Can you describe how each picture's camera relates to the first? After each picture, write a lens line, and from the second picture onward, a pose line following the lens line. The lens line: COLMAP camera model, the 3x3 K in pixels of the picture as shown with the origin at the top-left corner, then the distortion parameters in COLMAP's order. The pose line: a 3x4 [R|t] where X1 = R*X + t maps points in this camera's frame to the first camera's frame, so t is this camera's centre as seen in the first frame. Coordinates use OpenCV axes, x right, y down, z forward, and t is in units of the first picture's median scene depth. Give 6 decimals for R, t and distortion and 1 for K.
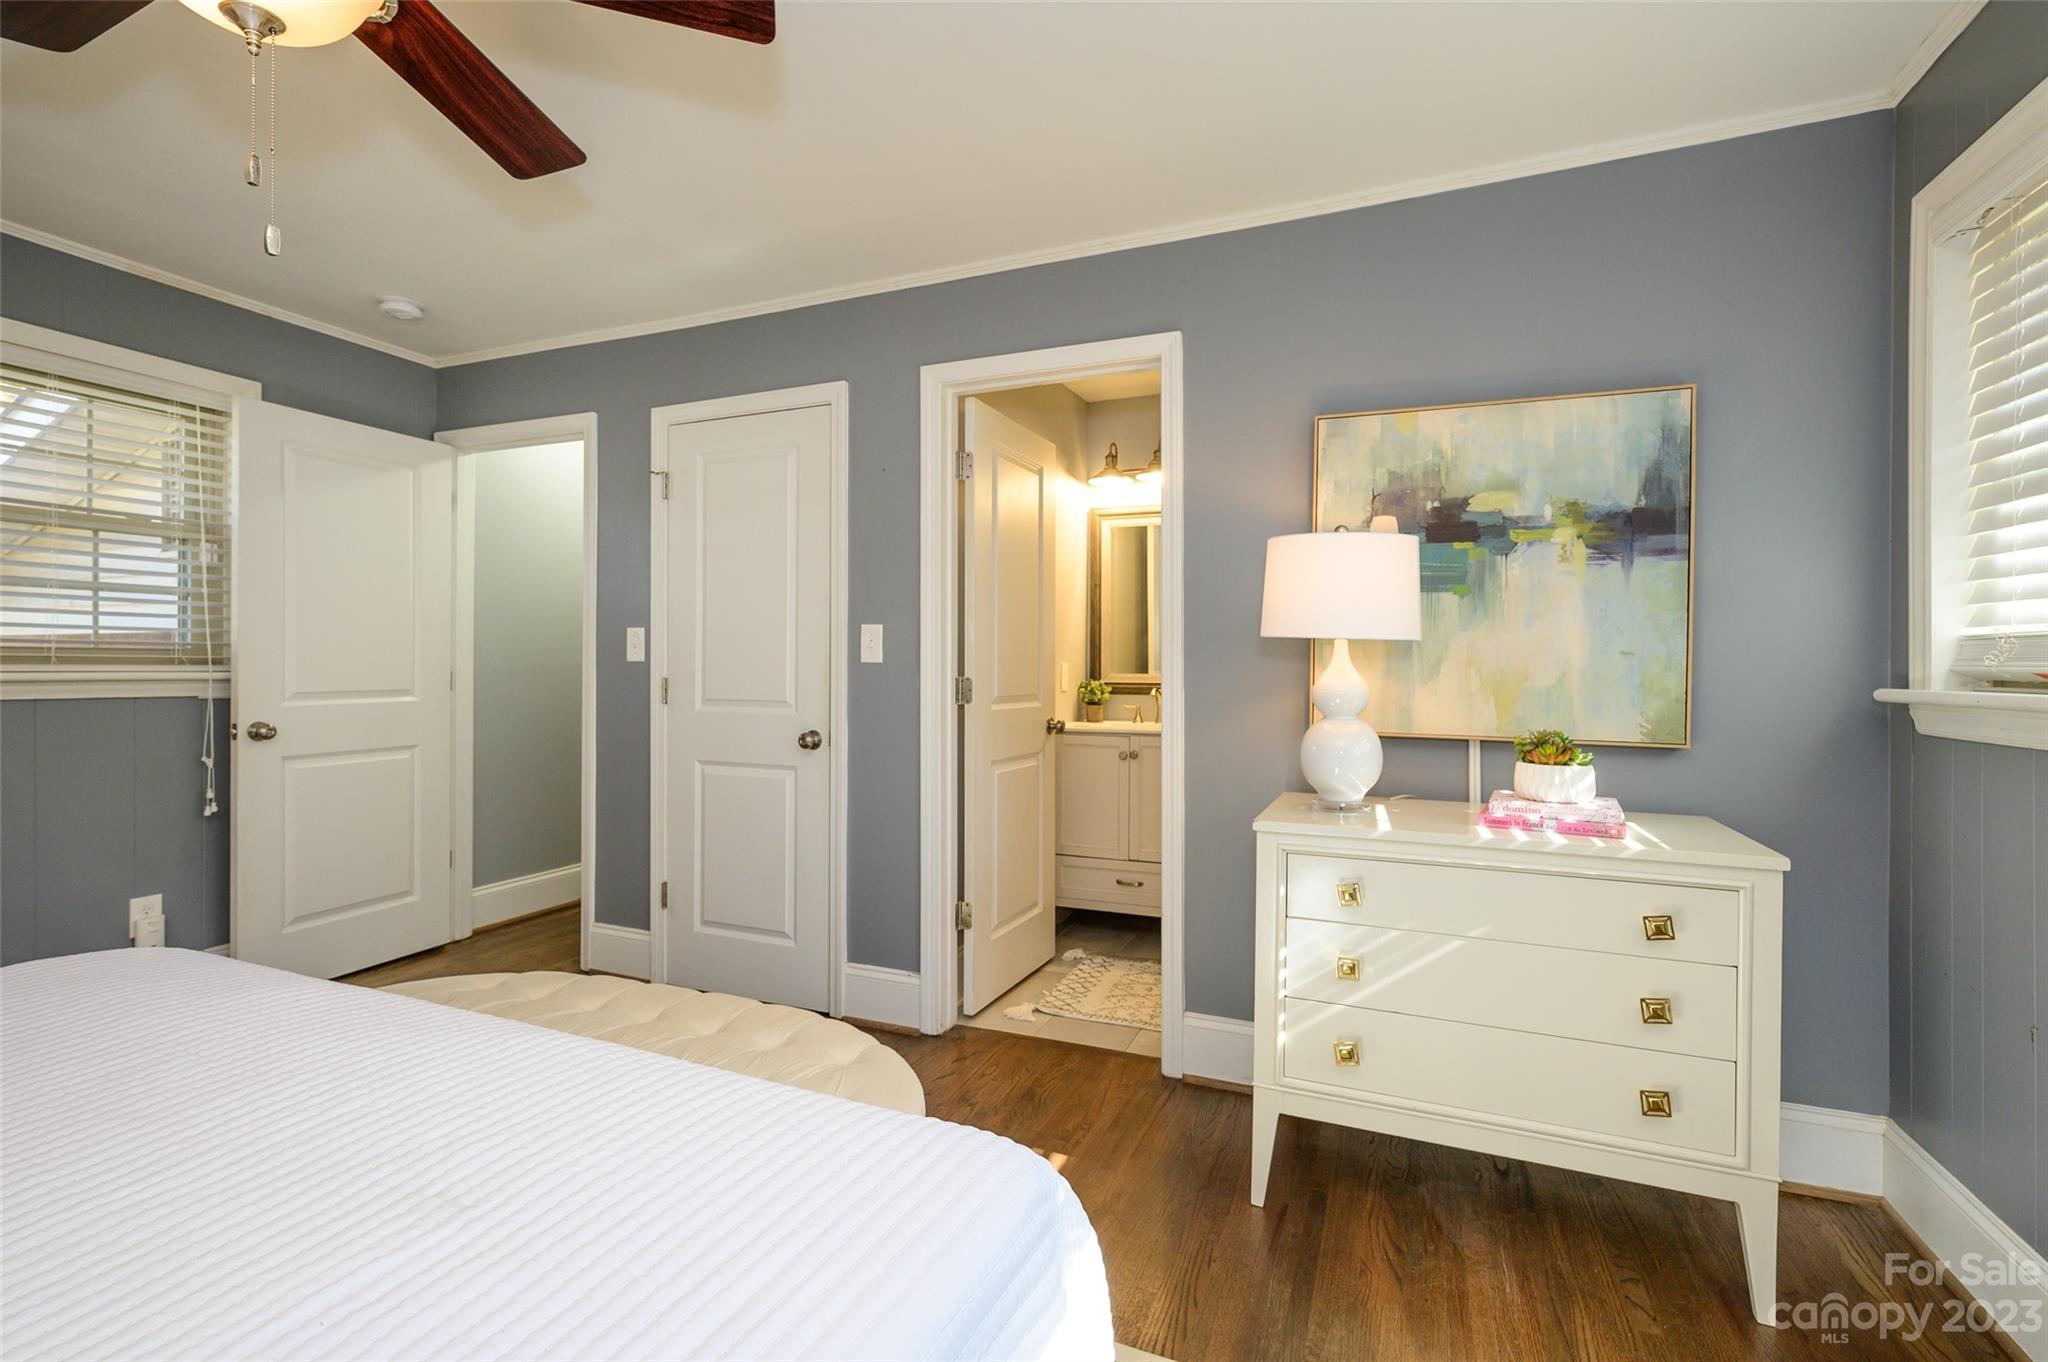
lens RADIAL K [[917.1, 0, 1024.0], [0, 917.1, 681.0], [0, 0, 1]] dist [0.002067, 0.000309]
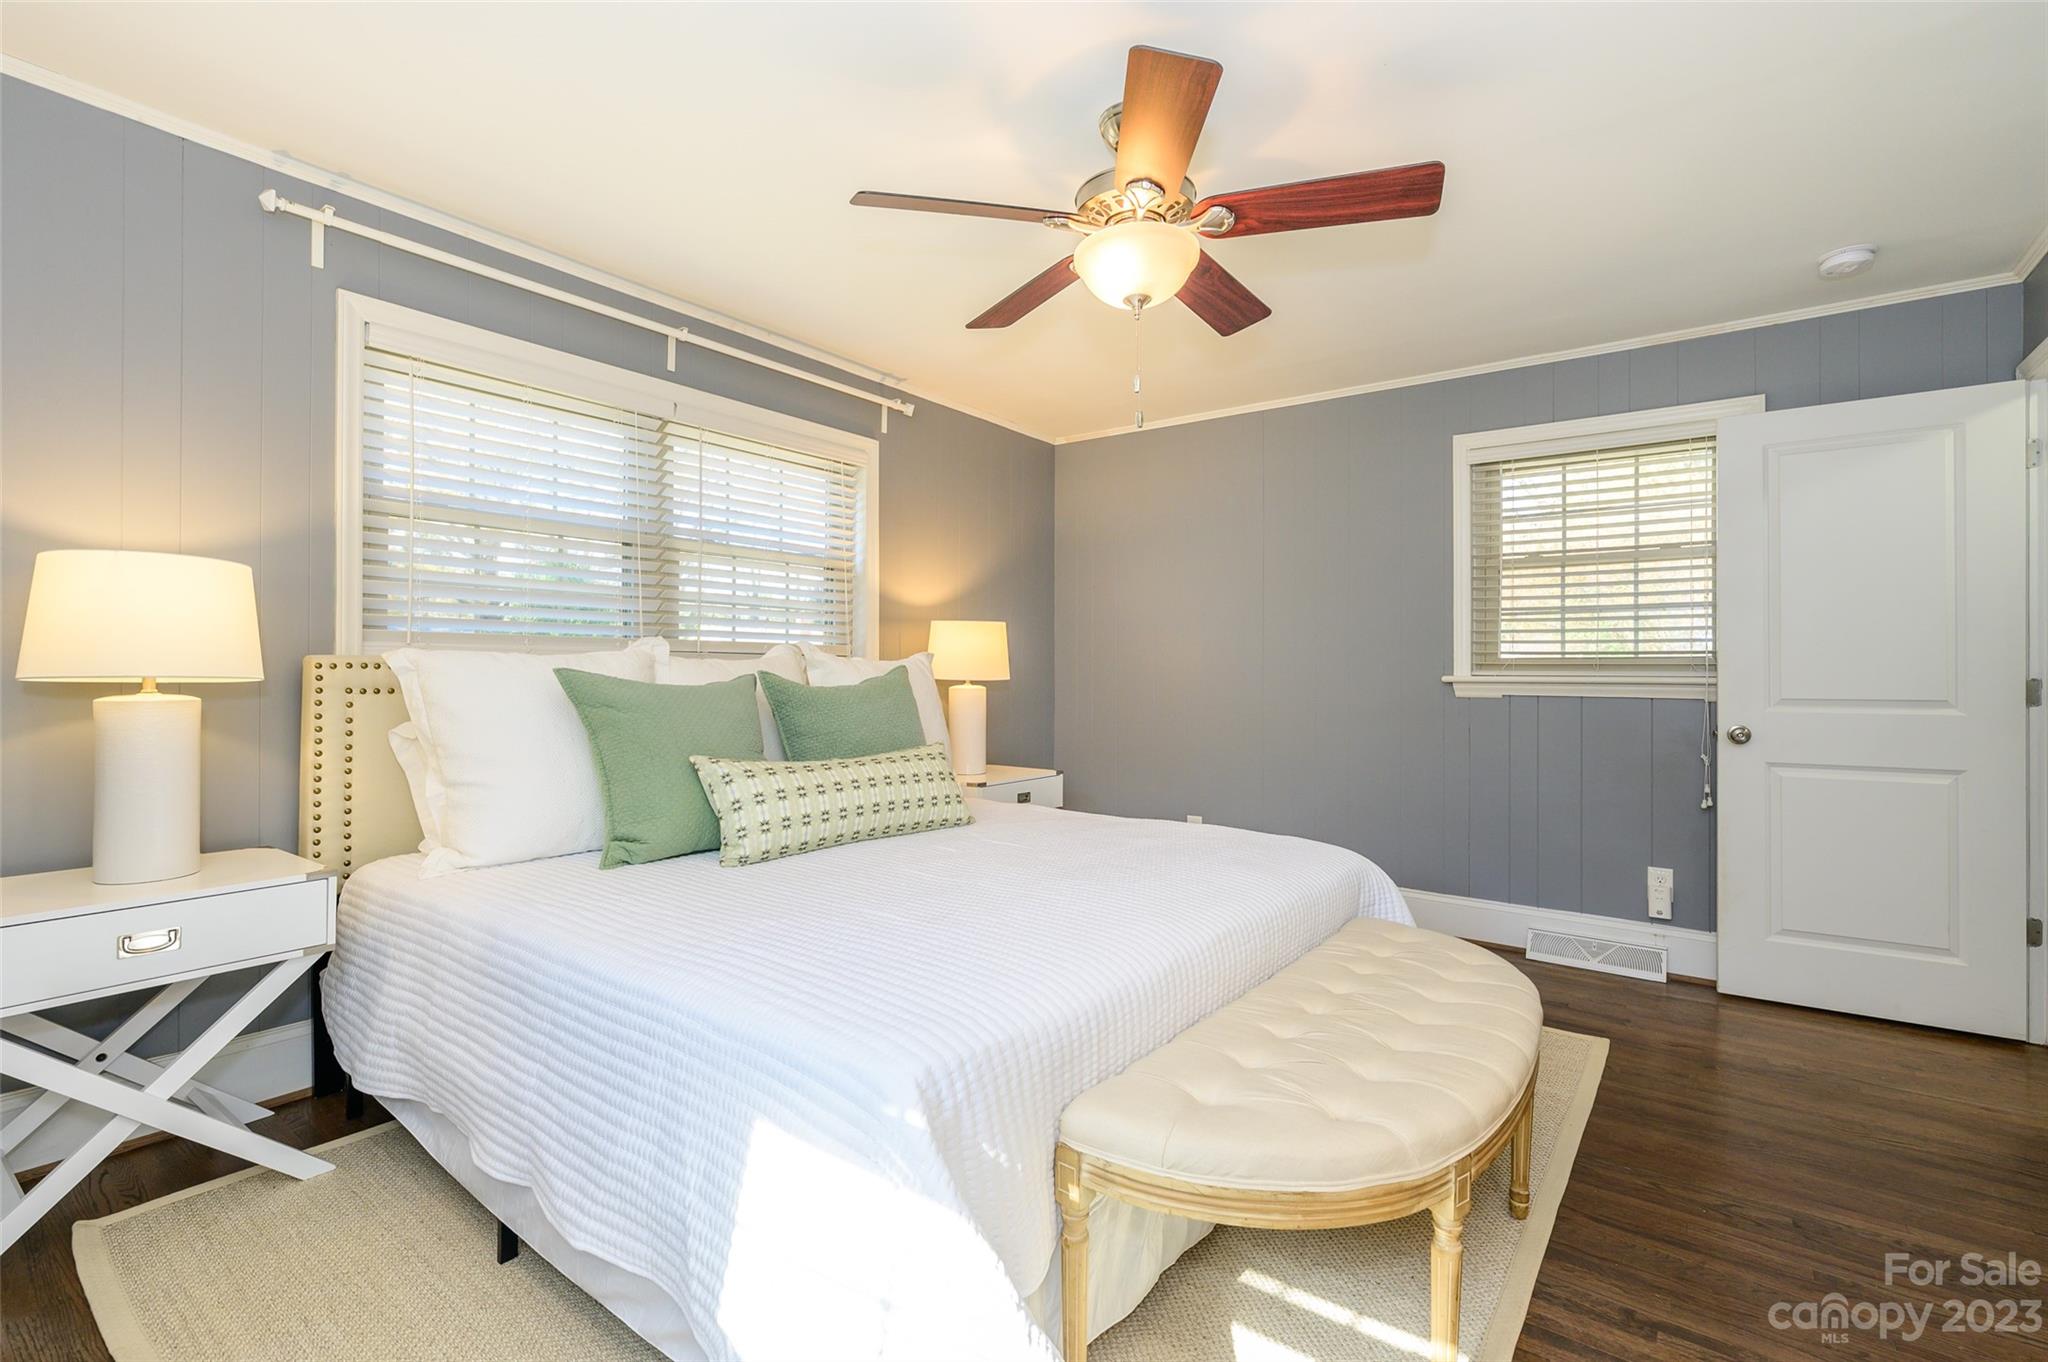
lens RADIAL K [[917.1, 0, 1024.0], [0, 917.1, 681.0], [0, 0, 1]] dist [0.002067, 0.000309]
pose [[-0.238355, 0.003762, -0.971171, 0.366788], [-0.020644, 0.999747, 0.008939, 0.001839], [0.970959, 0.022180, -0.238217, 0.470746]]
